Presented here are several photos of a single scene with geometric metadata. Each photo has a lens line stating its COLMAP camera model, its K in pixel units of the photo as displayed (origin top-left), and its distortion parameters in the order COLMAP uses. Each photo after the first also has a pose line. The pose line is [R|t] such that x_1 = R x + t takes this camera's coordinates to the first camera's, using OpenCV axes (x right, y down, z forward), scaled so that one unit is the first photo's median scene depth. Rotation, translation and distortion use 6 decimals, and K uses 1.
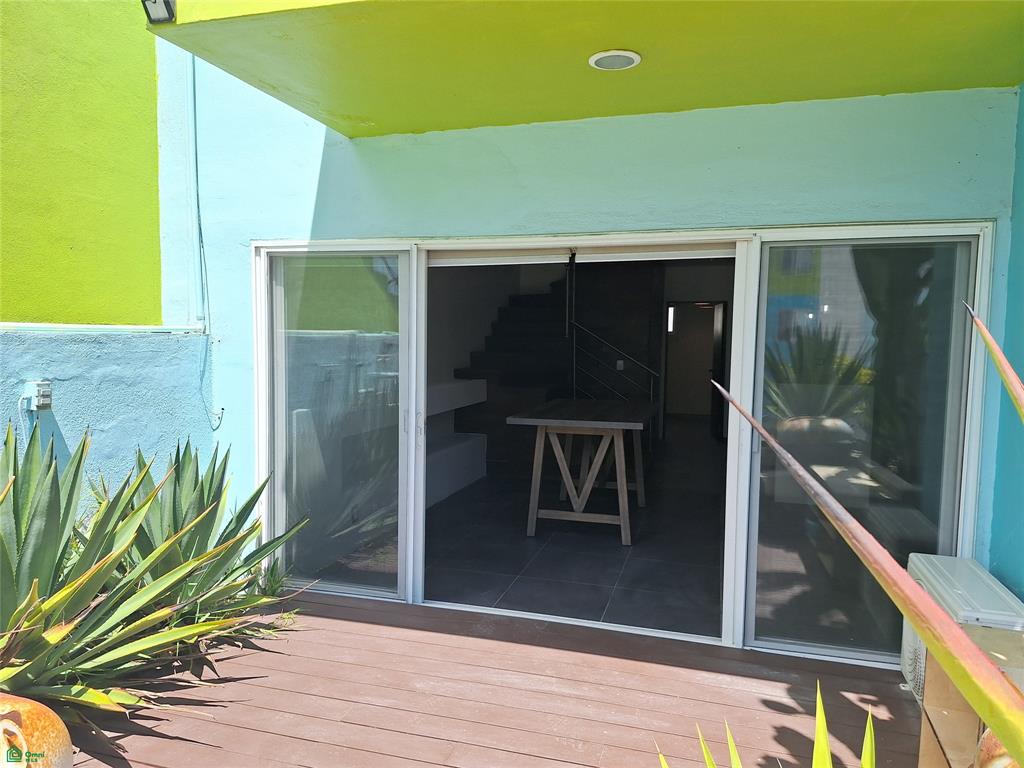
lens RADIAL K [[691.8, 0, 516.2], [0, 691.8, 382.3], [0, 0, 1]] dist [0.075630, -0.097608]
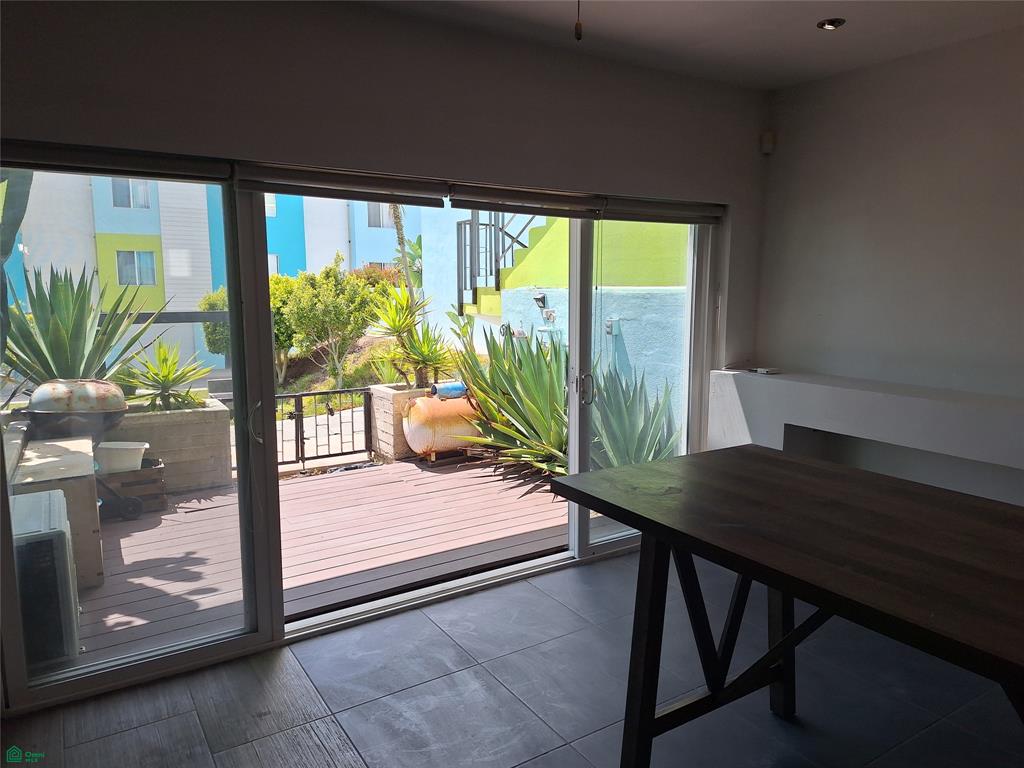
lens RADIAL K [[691.8, 0, 516.2], [0, 691.8, 382.3], [0, 0, 1]] dist [0.075630, -0.097608]
pose [[-0.649998, 0.088785, -0.754732, 0.820064], [-0.066286, 0.982742, 0.172695, -0.128670], [0.757040, 0.162280, -0.632895, 1.917086]]
